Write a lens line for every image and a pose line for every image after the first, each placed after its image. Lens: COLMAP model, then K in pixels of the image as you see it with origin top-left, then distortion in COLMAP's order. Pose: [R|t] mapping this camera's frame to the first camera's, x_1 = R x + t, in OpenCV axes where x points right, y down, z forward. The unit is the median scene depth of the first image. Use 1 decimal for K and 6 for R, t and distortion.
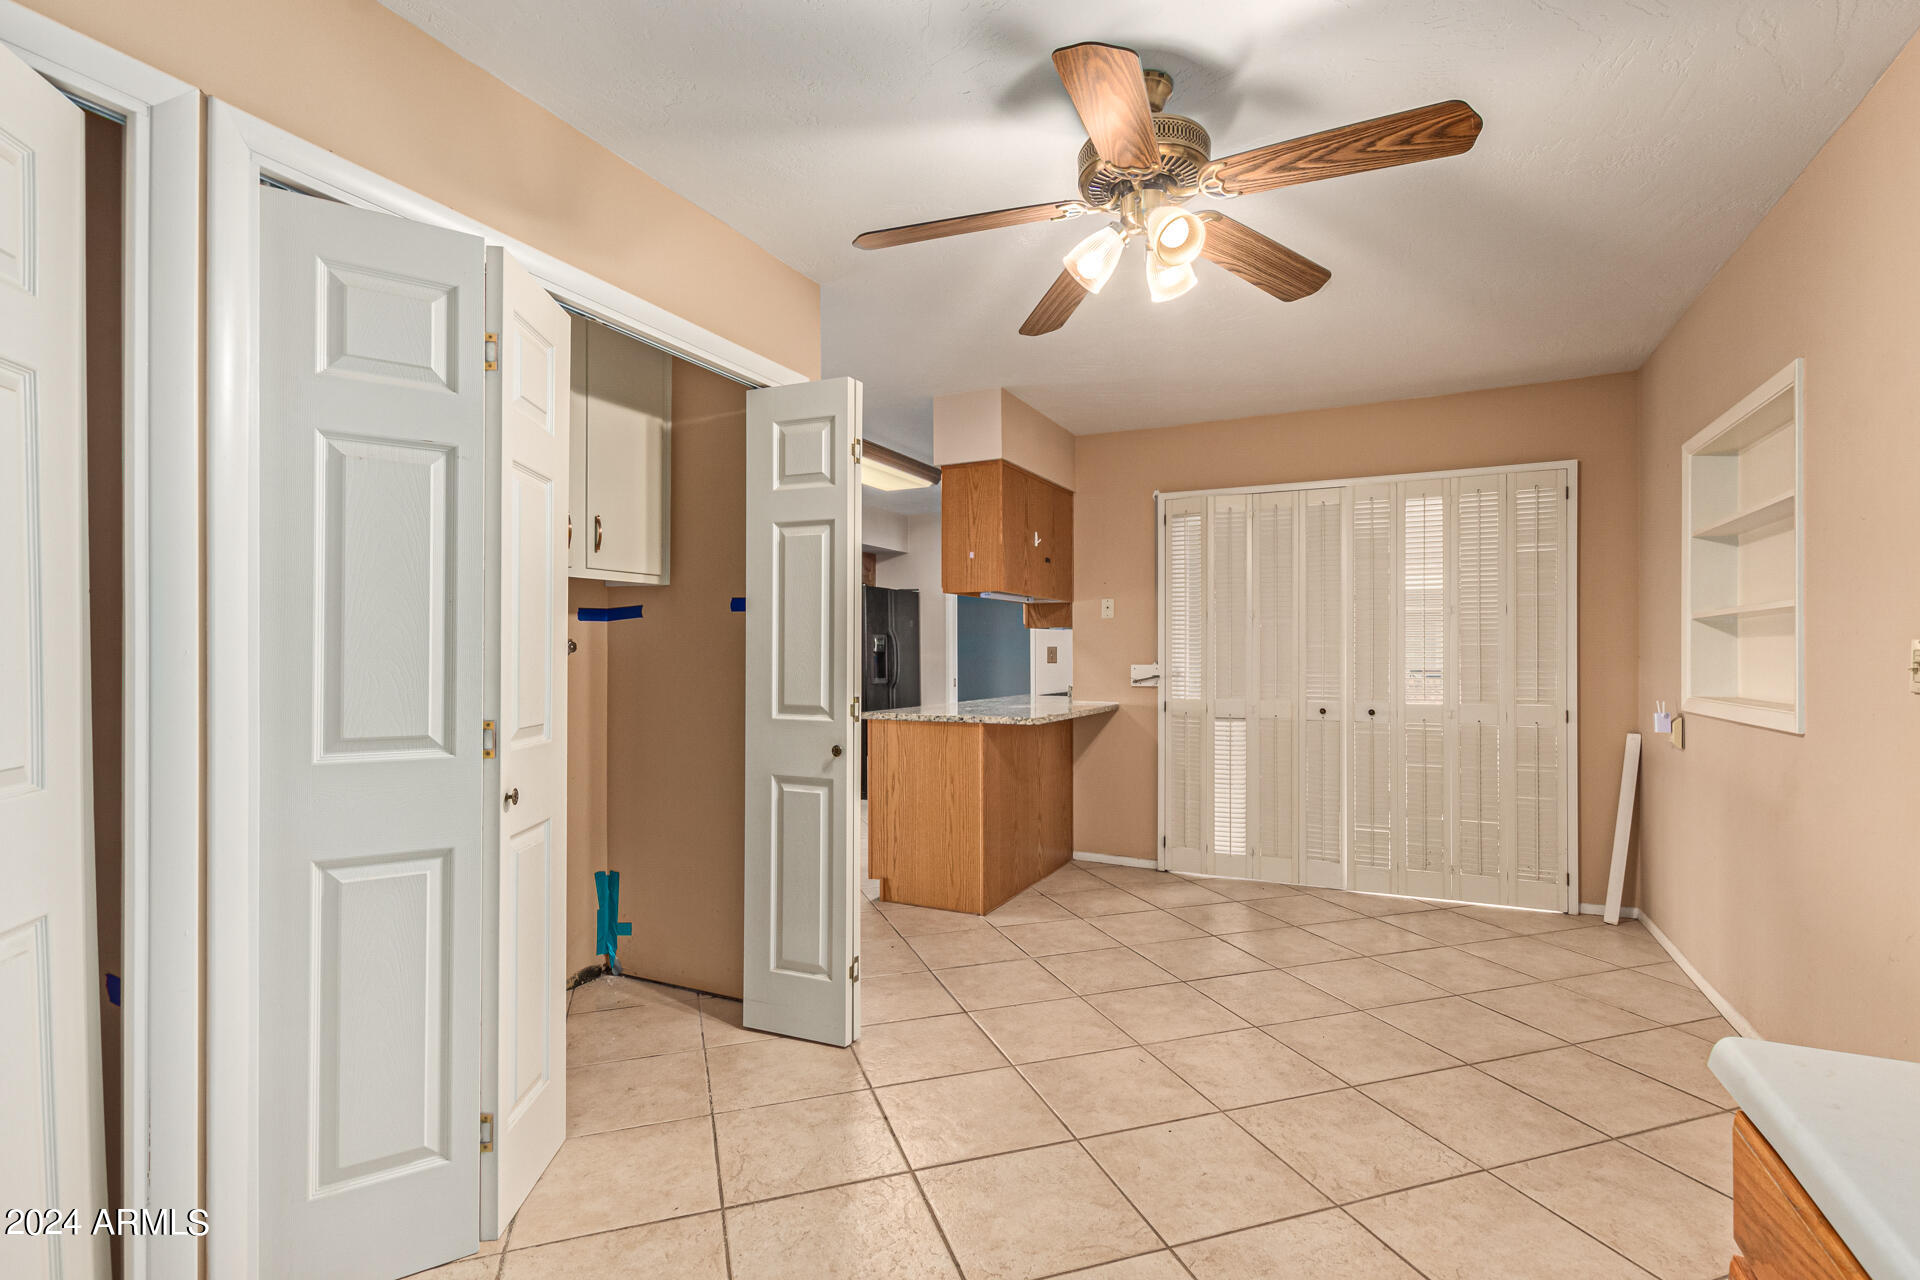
lens RADIAL K [[892.0, 0, 968.4], [0, 892.0, 656.2], [0, 0, 1]] dist [0.002405, 0.000041]
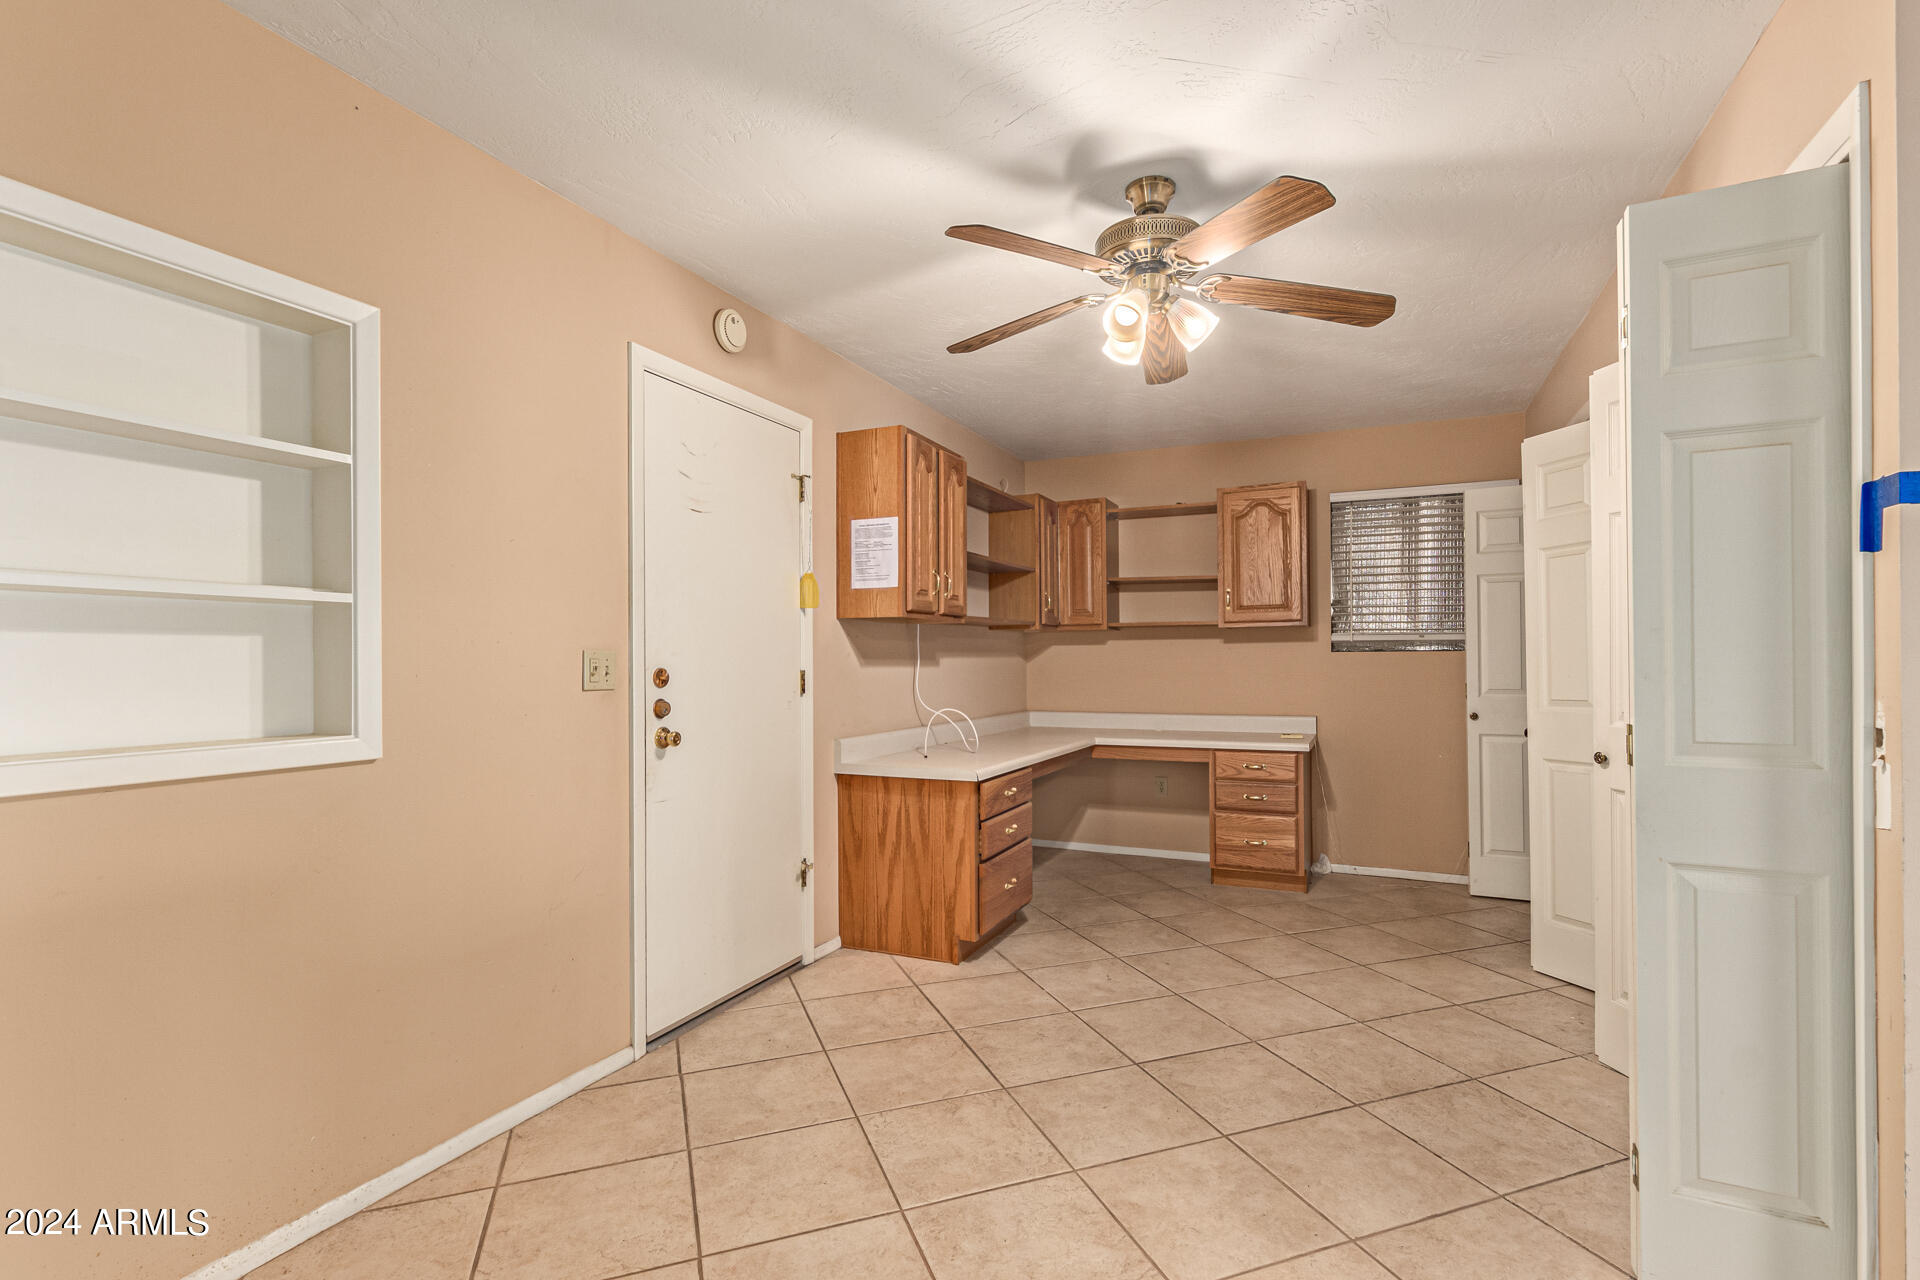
lens RADIAL K [[892.0, 0, 968.4], [0, 892.0, 656.2], [0, 0, 1]] dist [0.002405, 0.000041]
pose [[-0.999592, 0.006854, -0.027717, 0.314760], [0.006926, 0.999973, -0.002520, -0.002476], [0.027699, -0.002710, -0.999613, 1.445463]]
